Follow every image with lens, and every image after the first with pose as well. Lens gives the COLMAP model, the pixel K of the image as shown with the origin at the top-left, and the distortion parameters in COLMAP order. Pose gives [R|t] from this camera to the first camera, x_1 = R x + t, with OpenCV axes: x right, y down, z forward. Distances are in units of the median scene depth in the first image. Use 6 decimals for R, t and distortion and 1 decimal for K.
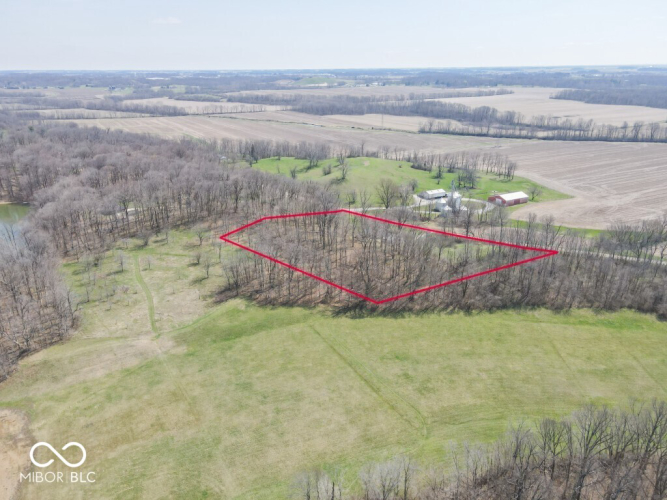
lens RADIAL K [[487.0, 0, 334.5], [0, 487.0, 252.2], [0, 0, 1]] dist [0.012020, -0.002381]
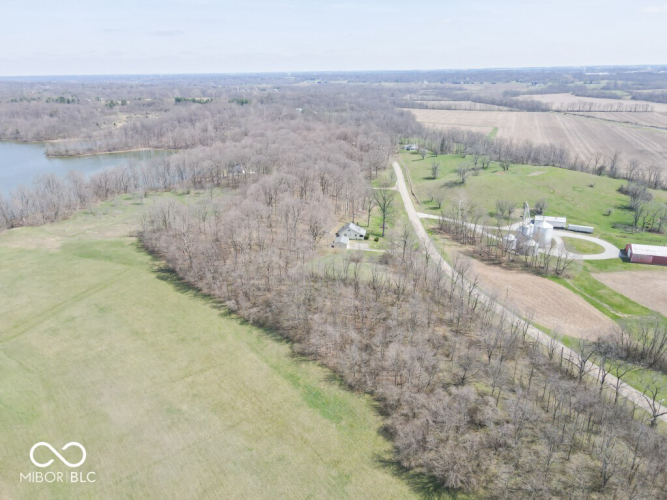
lens RADIAL K [[487.0, 0, 334.7], [0, 487.0, 248.3], [0, 0, 1]] dist [0.012020, -0.002381]
pose [[0.641276, 0.255610, -0.723484, 0.200137], [-0.256028, 0.960126, 0.112281, -0.029057], [0.723336, 0.113229, 0.681149, 0.096113]]
